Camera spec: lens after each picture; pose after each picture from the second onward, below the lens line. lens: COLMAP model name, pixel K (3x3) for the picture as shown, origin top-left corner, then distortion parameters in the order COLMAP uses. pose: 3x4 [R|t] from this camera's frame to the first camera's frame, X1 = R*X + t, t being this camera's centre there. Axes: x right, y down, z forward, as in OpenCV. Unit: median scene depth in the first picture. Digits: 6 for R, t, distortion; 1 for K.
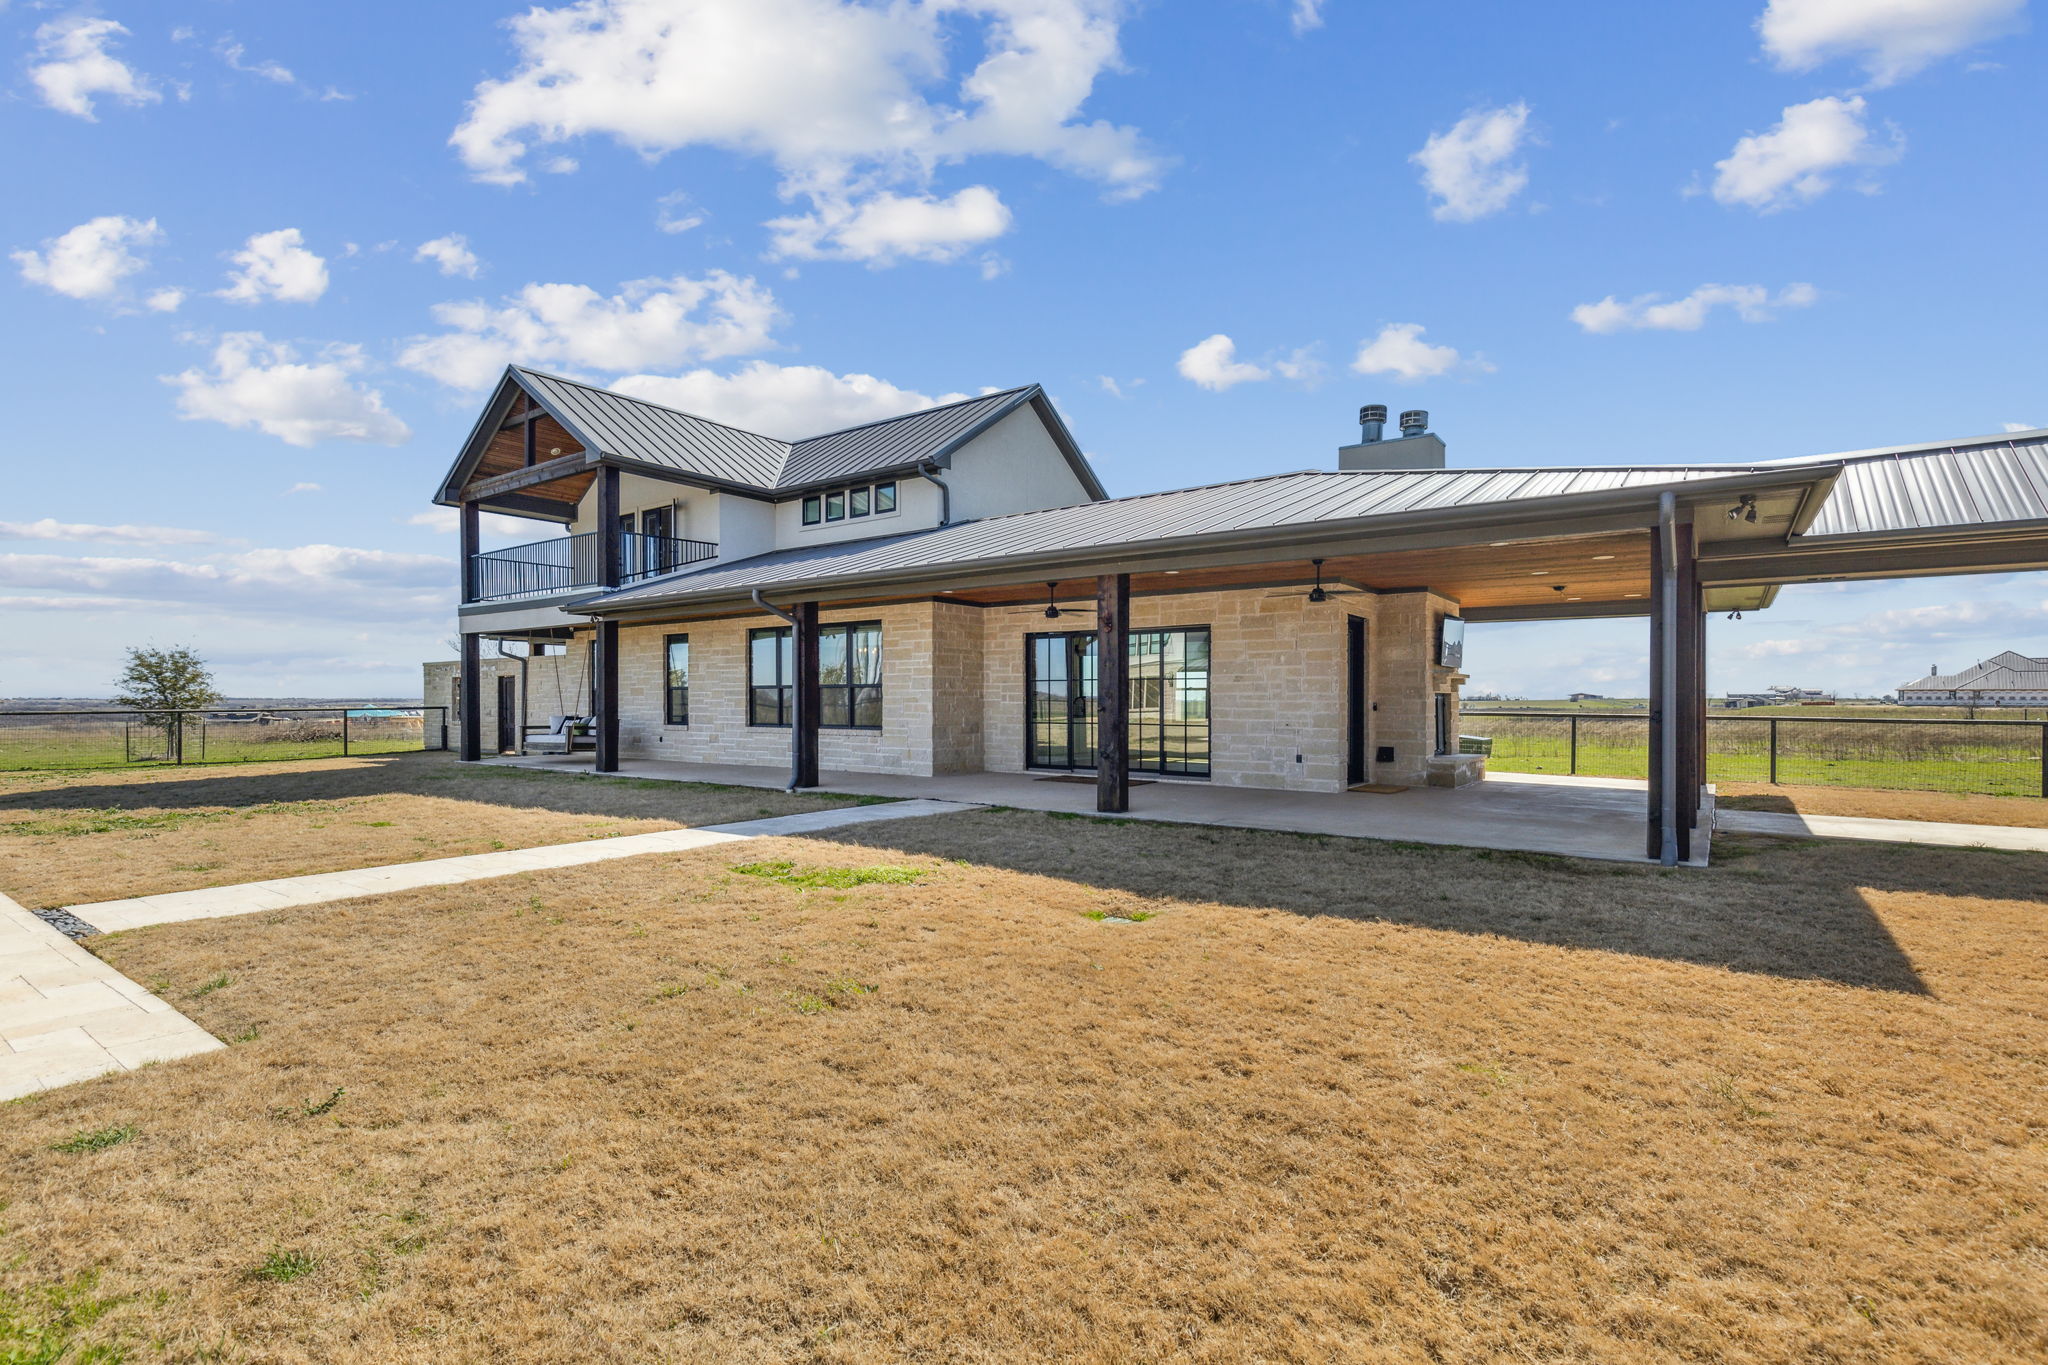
lens RADIAL K [[949.5, 0, 1019.1], [0, 949.5, 691.8], [0, 0, 1]] dist [0.006108, -0.000299]
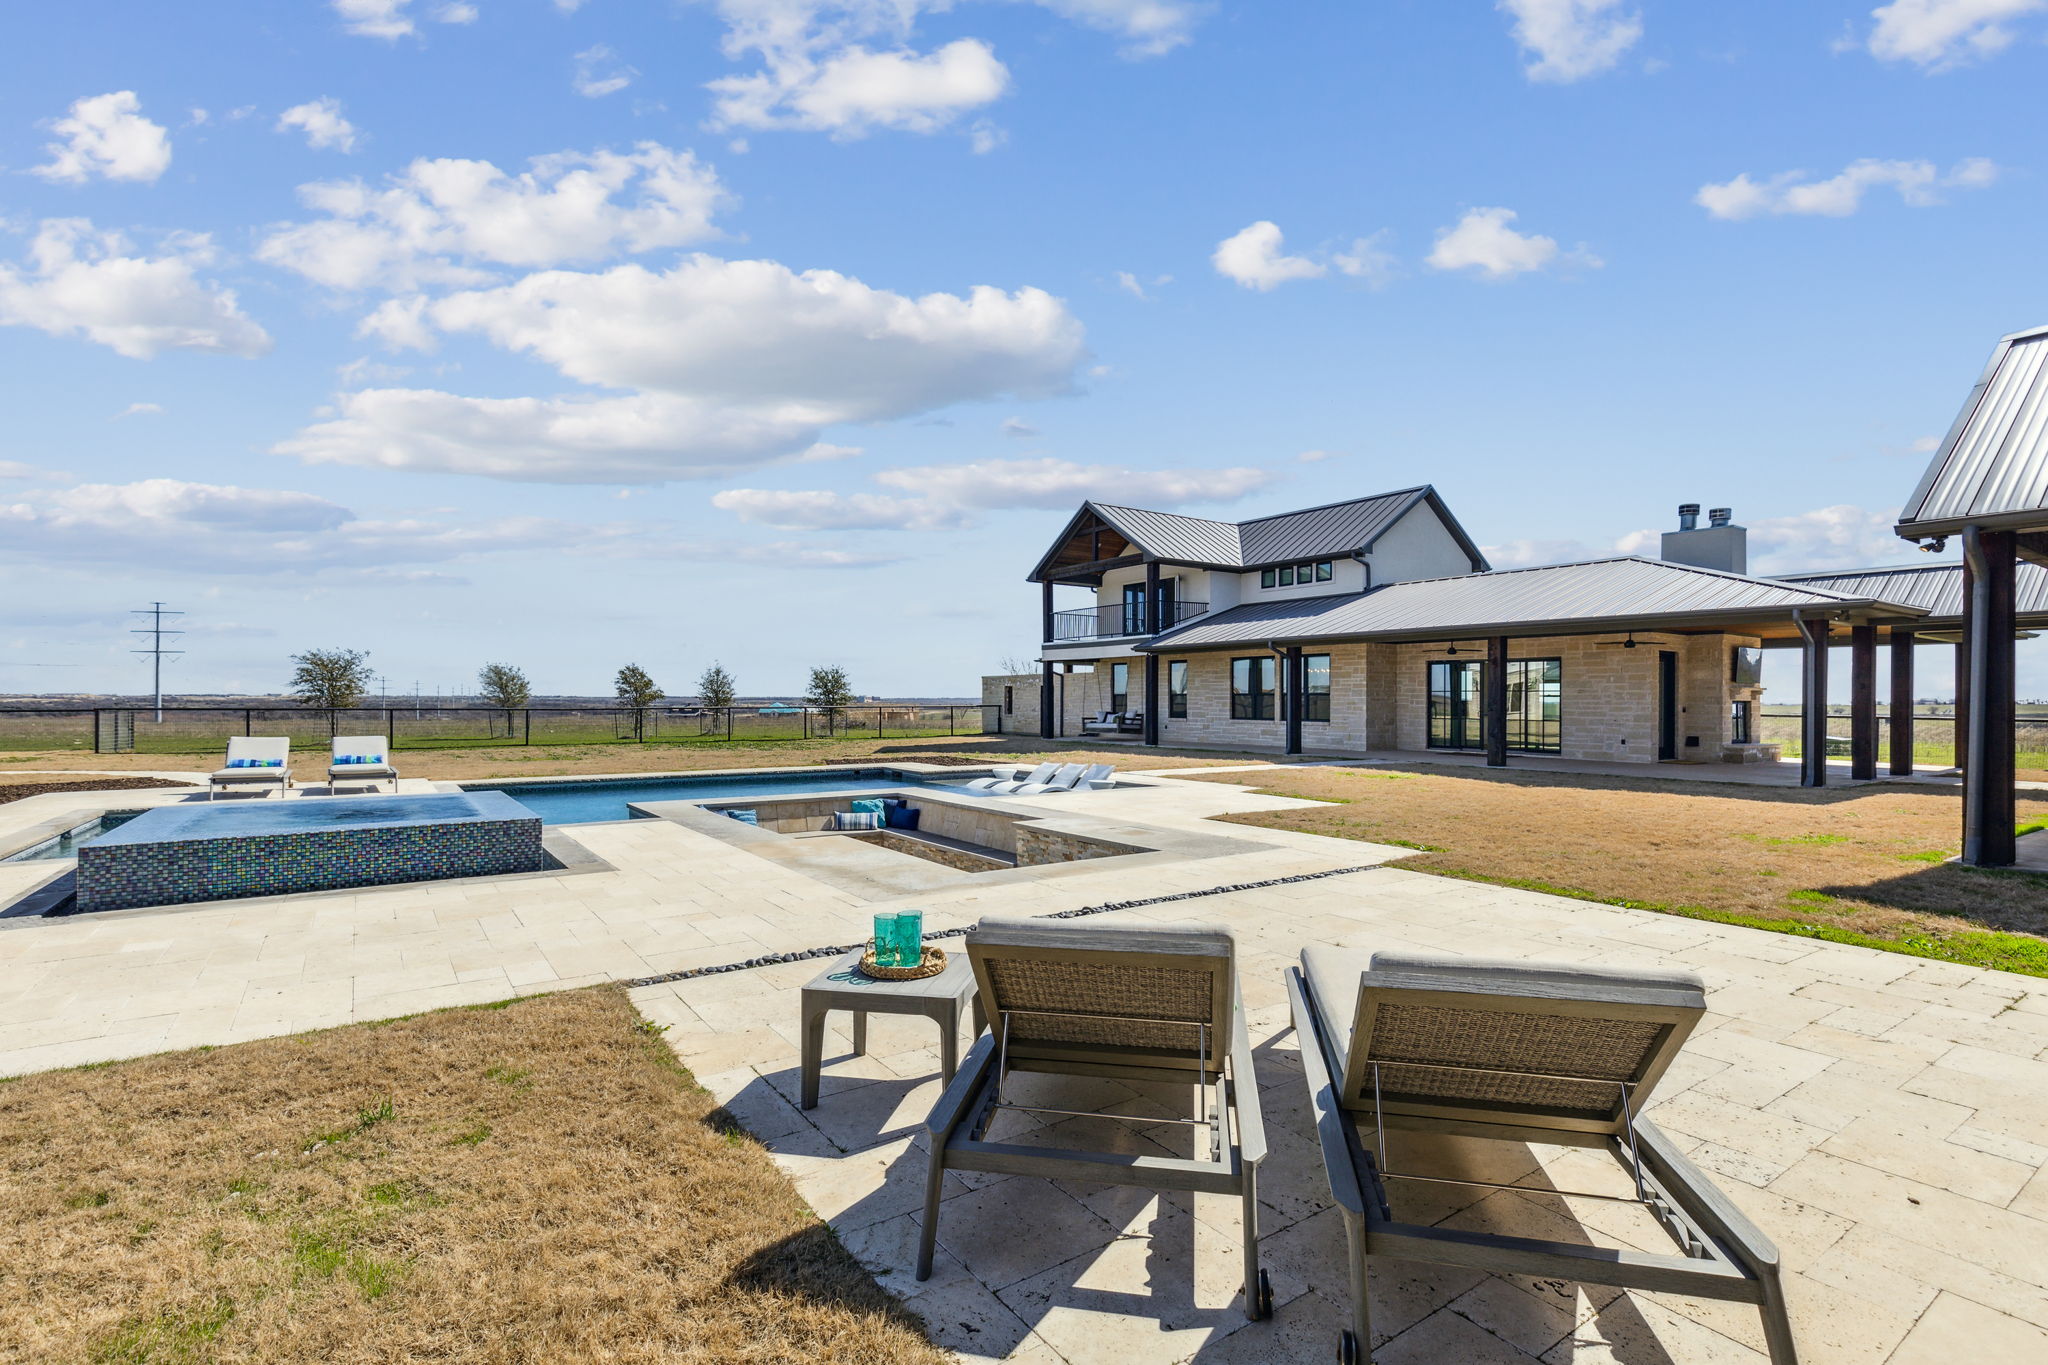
lens RADIAL K [[949.5, 0, 1019.1], [0, 949.5, 691.8], [0, 0, 1]] dist [0.006108, -0.000299]
pose [[0.943000, 0.002016, -0.332788, -0.102382], [-0.002185, 0.999998, -0.000133, -0.008864], [0.332786, 0.000853, 0.943002, -0.665296]]
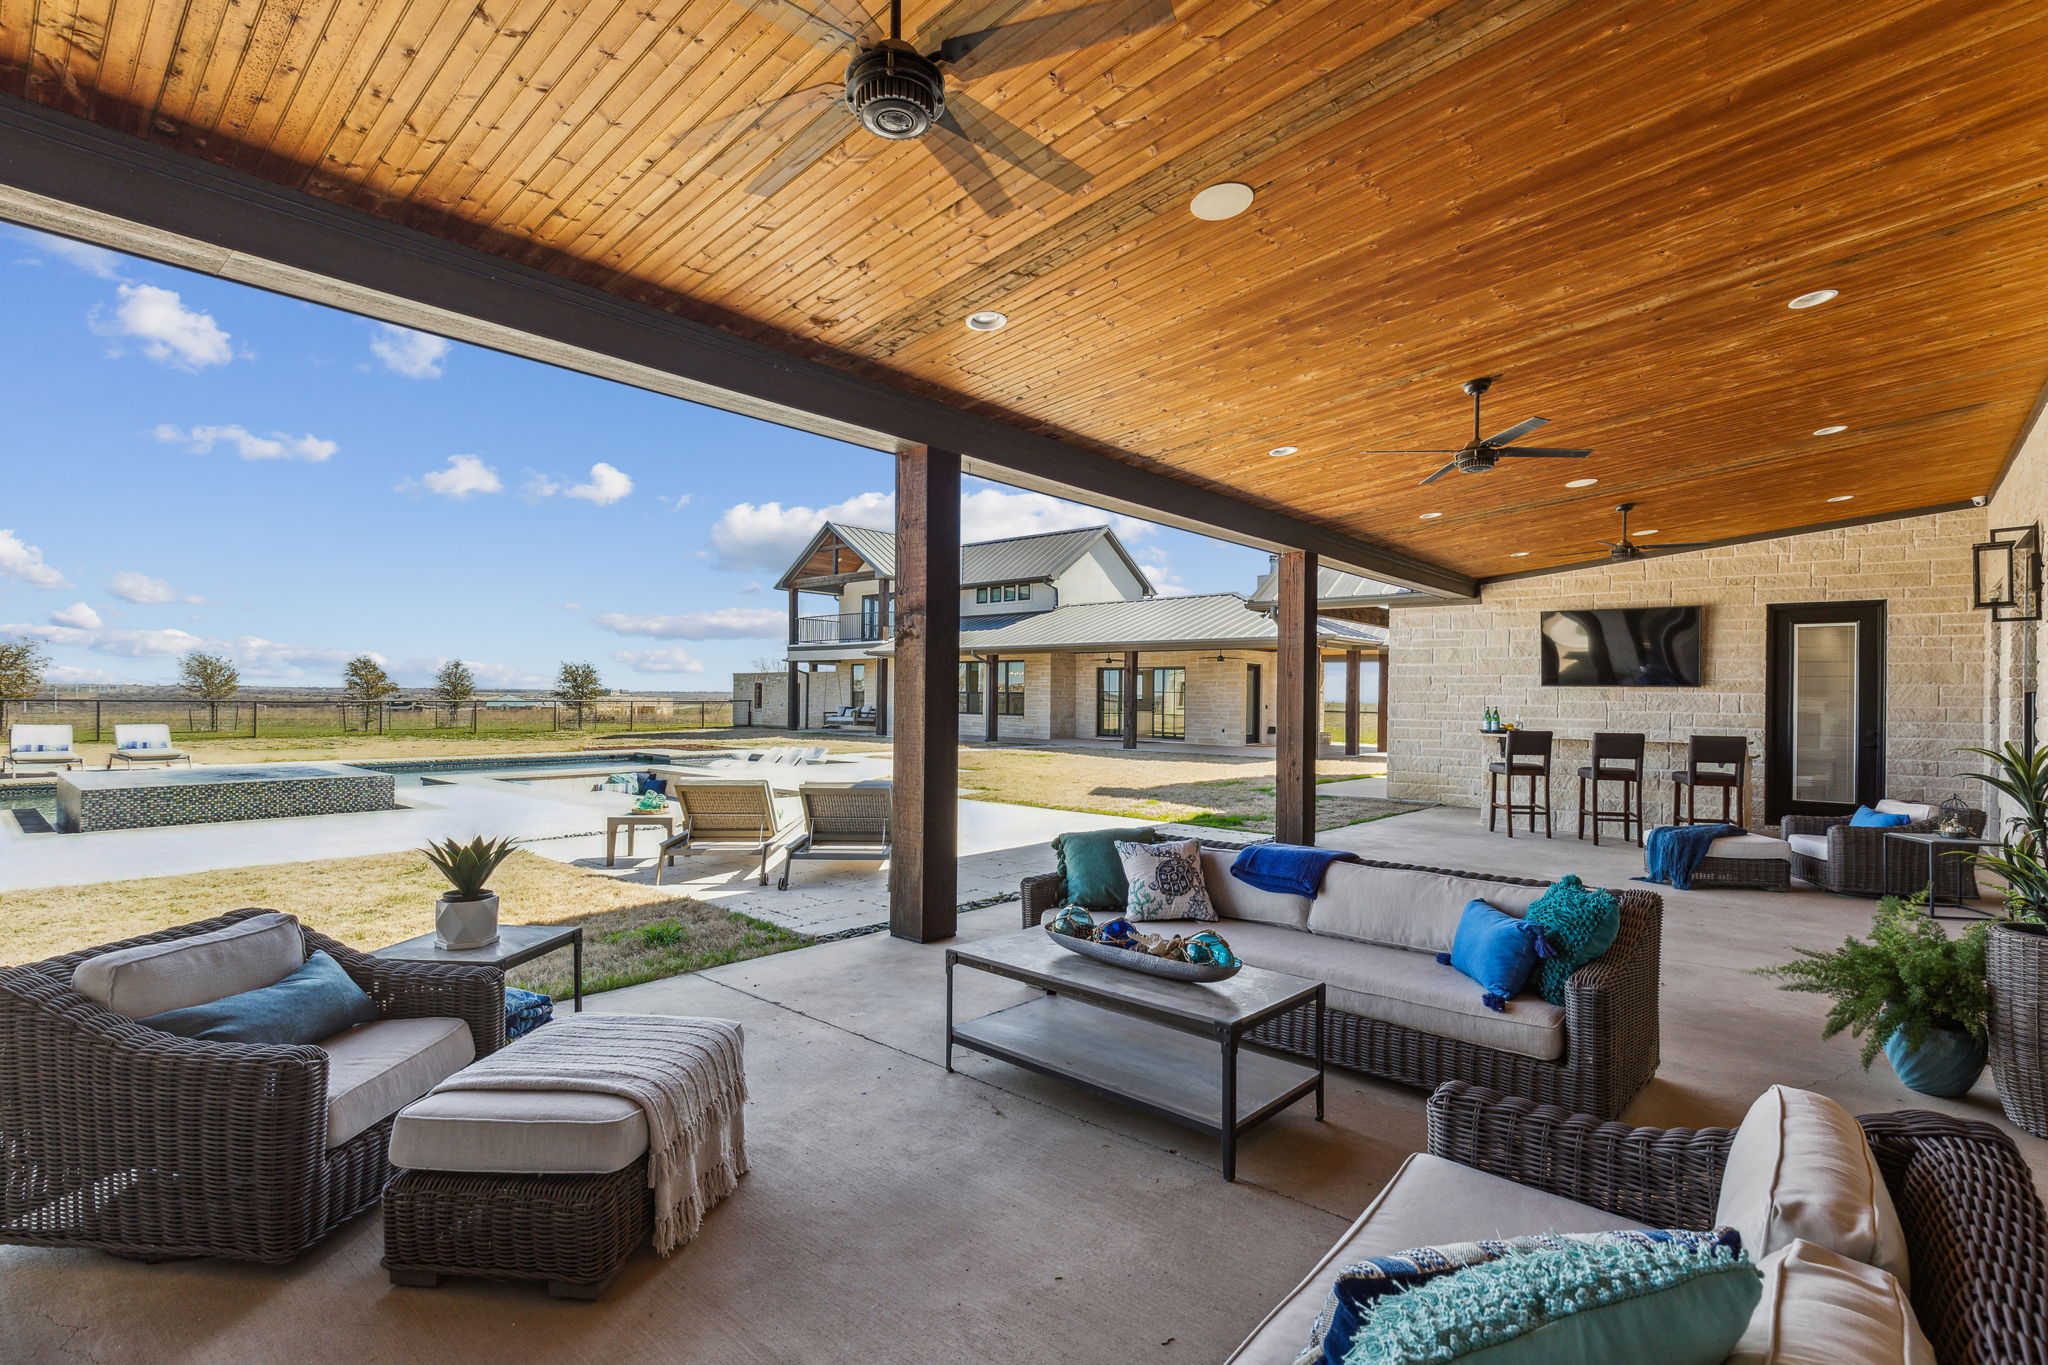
lens RADIAL K [[949.5, 0, 1019.1], [0, 949.5, 691.8], [0, 0, 1]] dist [0.006108, -0.000299]
pose [[0.995340, 0.012005, -0.095675, 0.032330], [-0.011785, 0.999926, 0.002863, -0.014363], [0.095702, -0.001723, 0.995409, -0.931849]]
